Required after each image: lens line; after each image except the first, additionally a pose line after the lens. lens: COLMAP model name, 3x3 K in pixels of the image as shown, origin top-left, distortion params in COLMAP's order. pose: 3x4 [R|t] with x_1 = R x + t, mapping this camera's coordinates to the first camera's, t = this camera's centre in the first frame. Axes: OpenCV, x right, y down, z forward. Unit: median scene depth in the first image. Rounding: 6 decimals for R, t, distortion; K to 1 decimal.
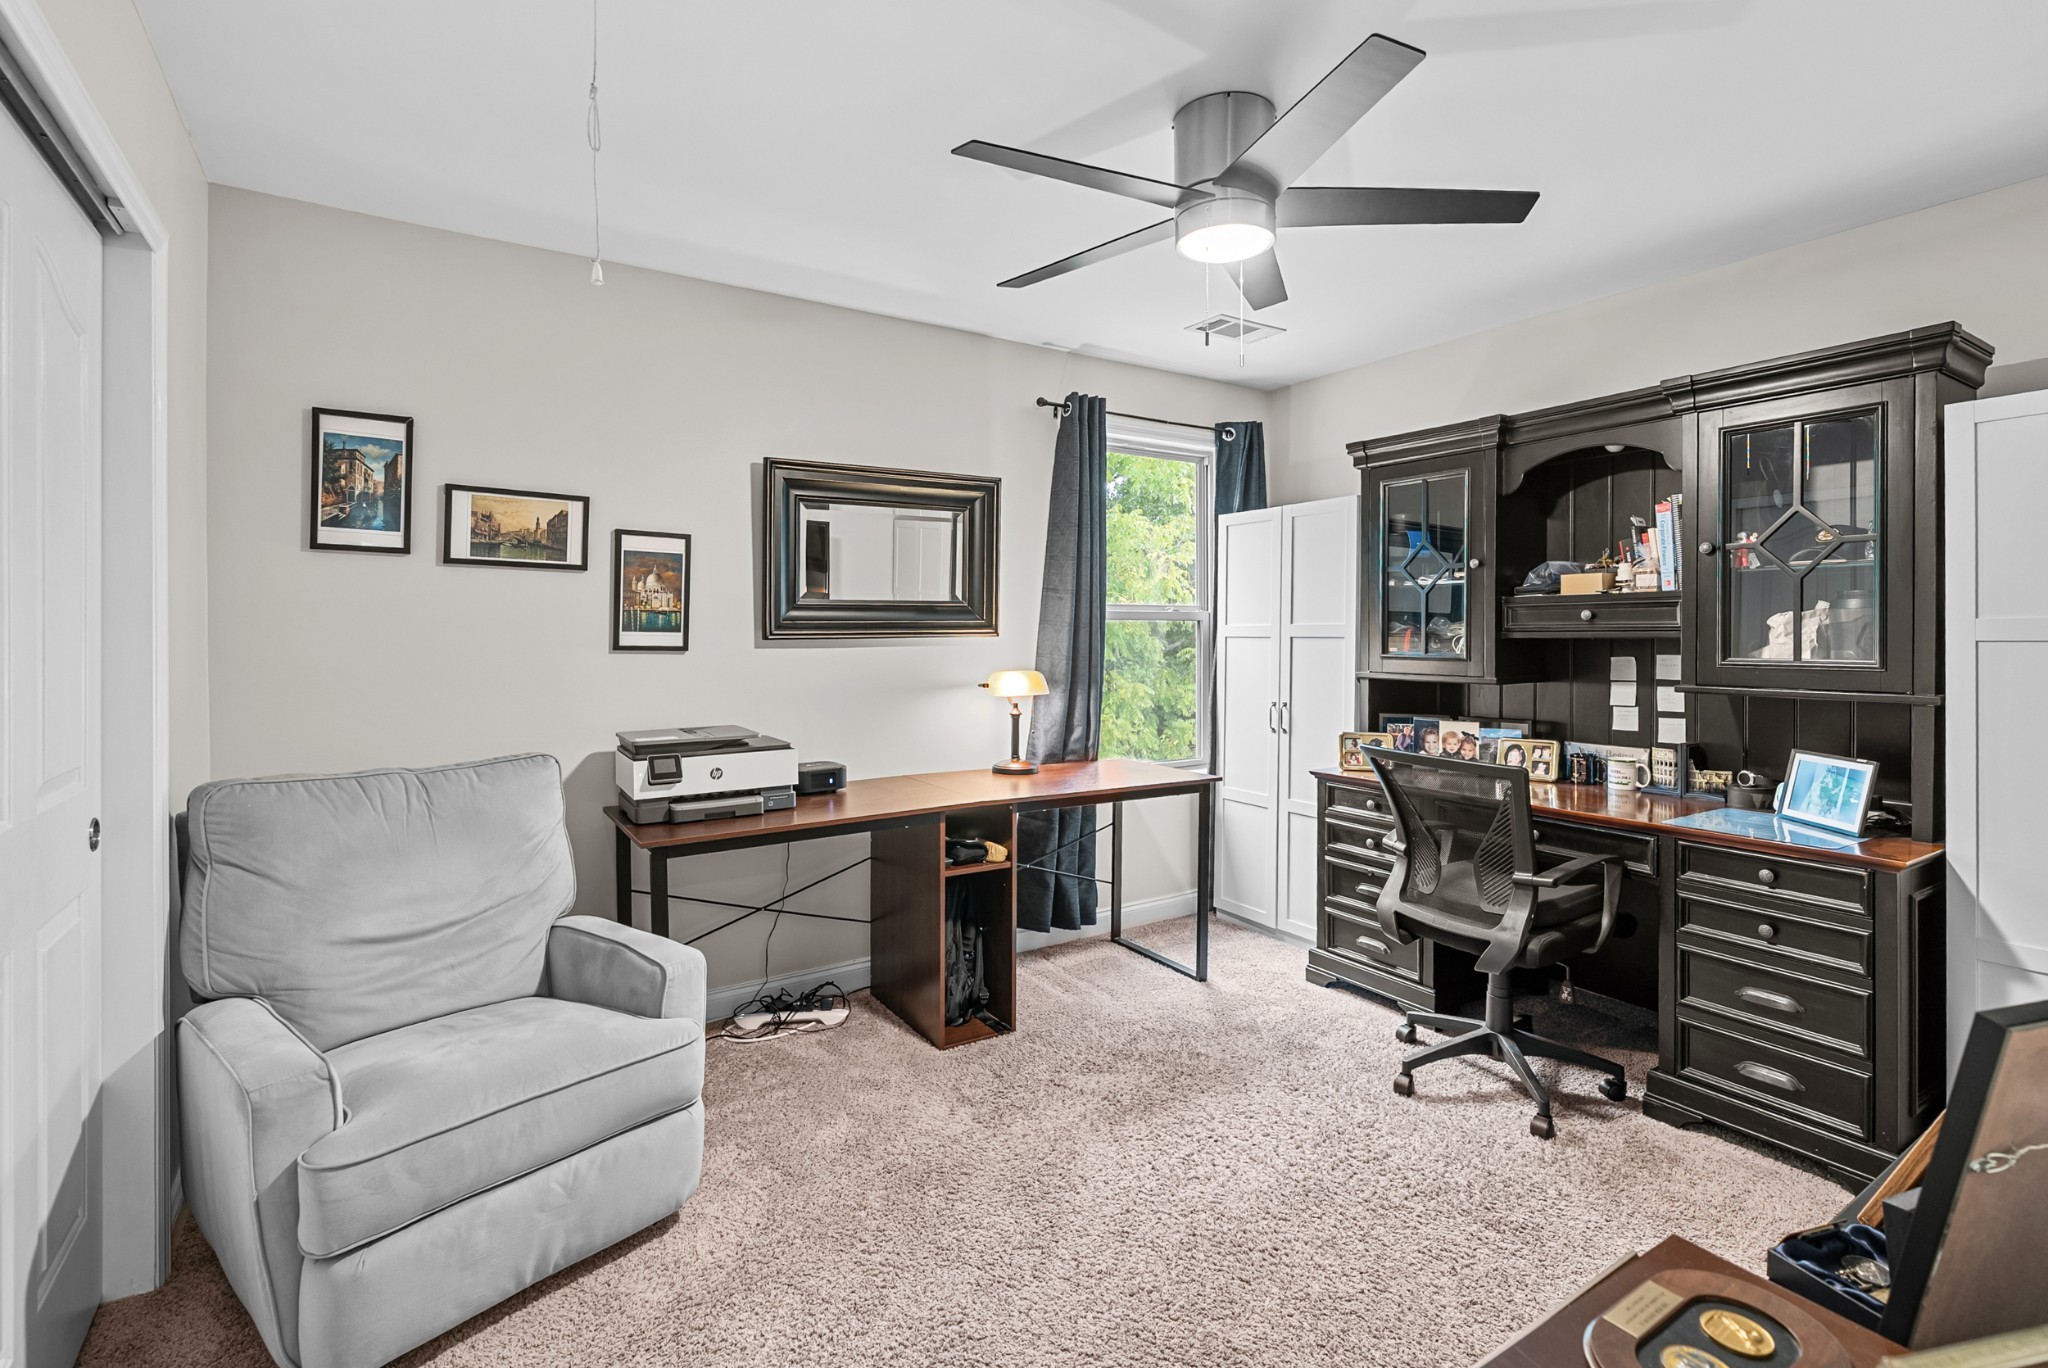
lens RADIAL K [[949.8, 0, 1047.8], [0, 949.8, 635.1], [0, 0, 1]] dist [-0.001800, 0.000444]
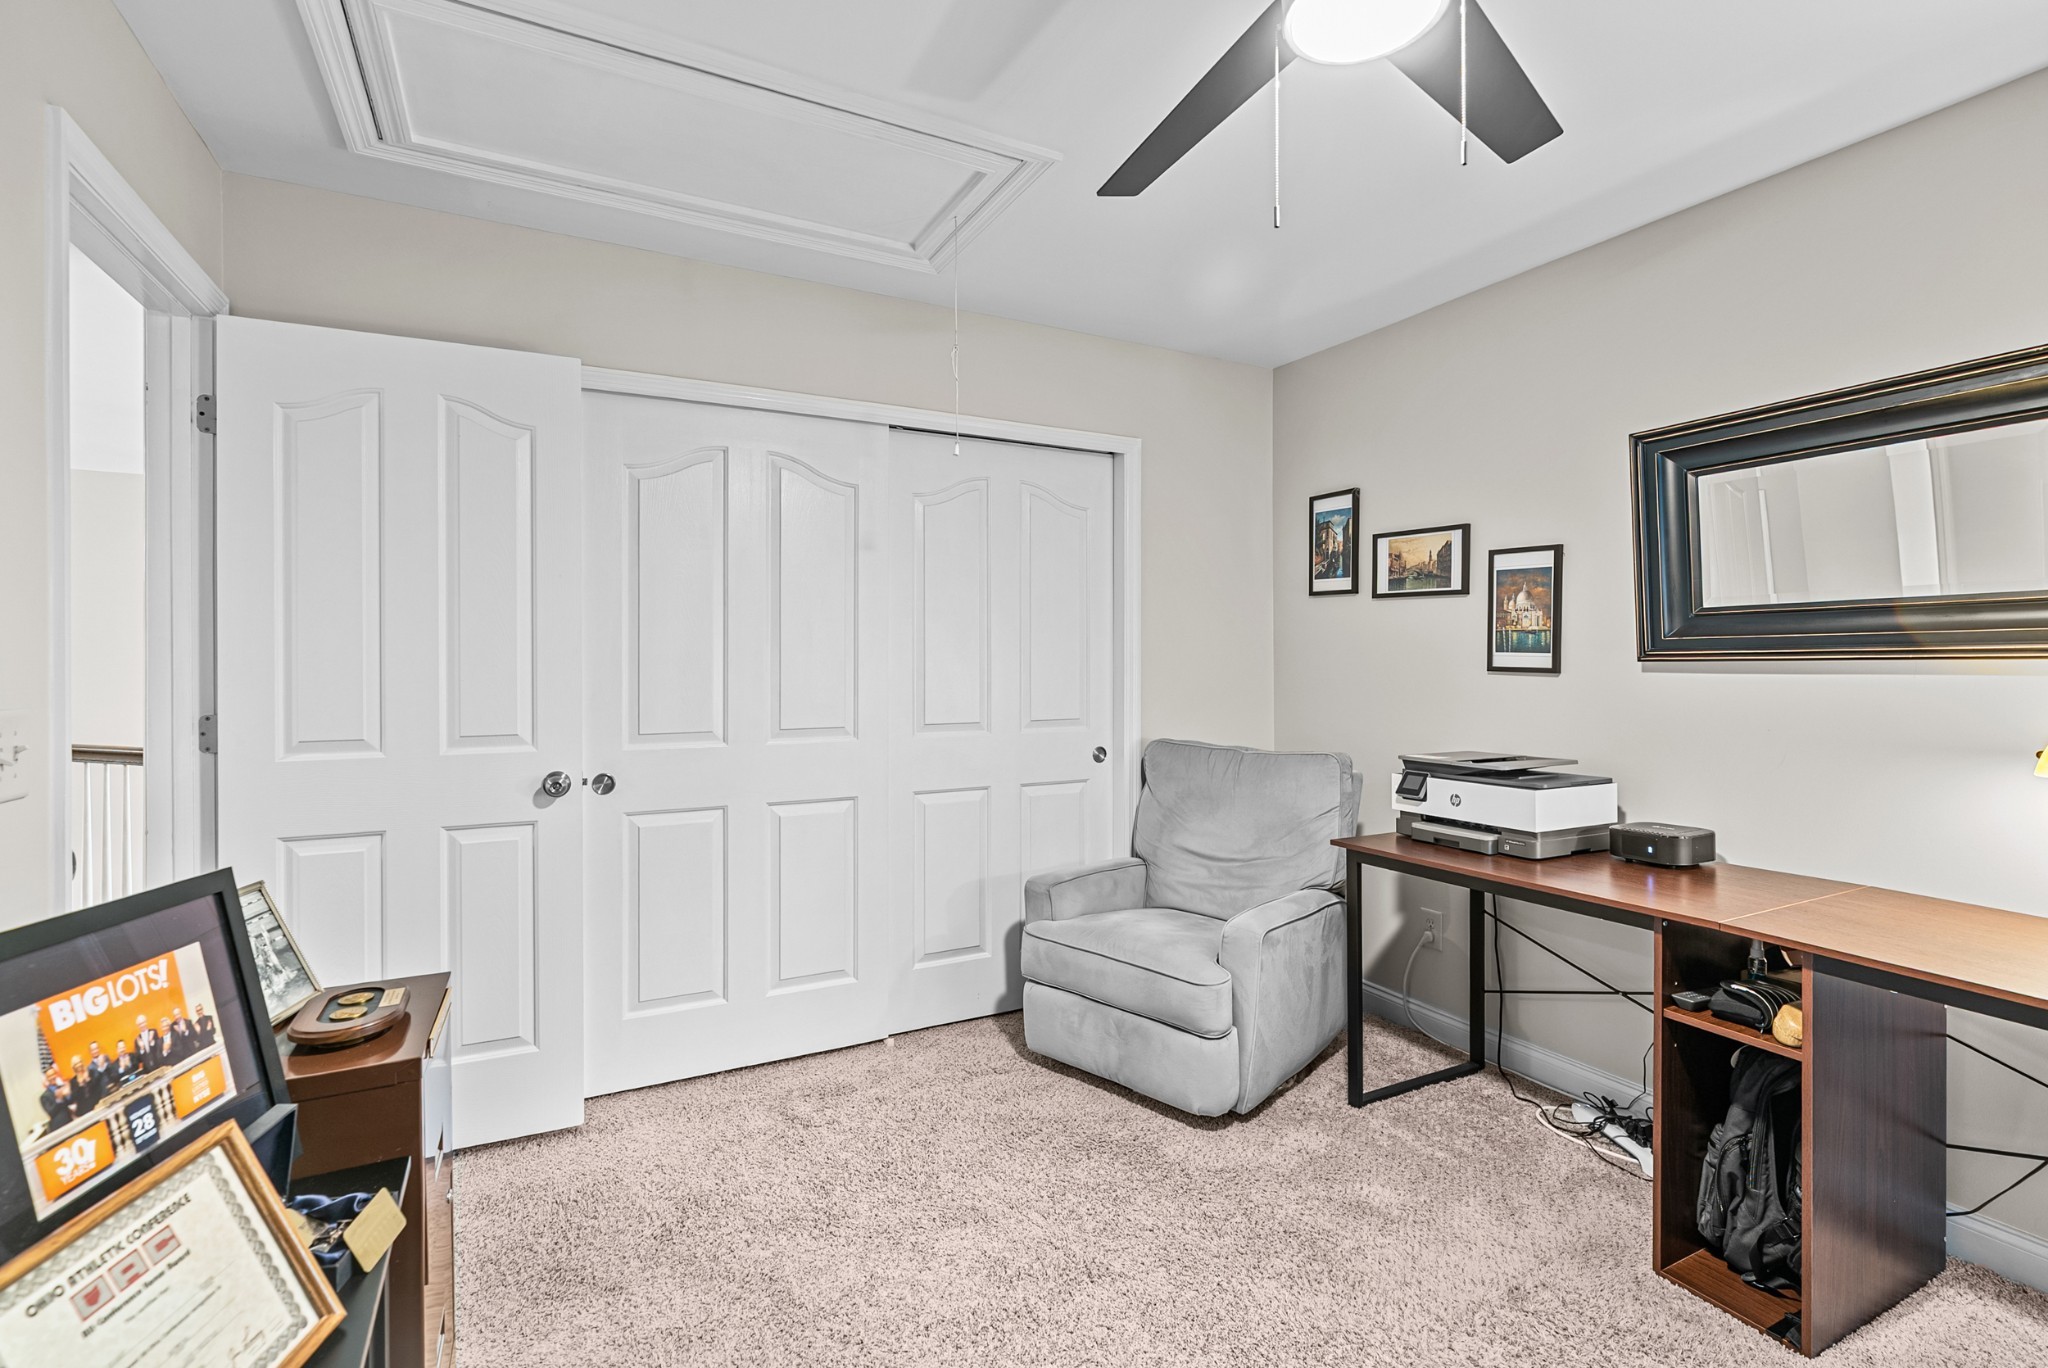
lens RADIAL K [[949.8, 0, 1012.3], [0, 949.8, 665.0], [0, 0, 1]] dist [-0.001800, 0.000444]
pose [[-0.111599, 0.003588, -0.993747, 0.619361], [-0.005420, 0.999976, 0.004220, 0.008160], [0.993739, 0.005857, -0.111577, 0.633991]]
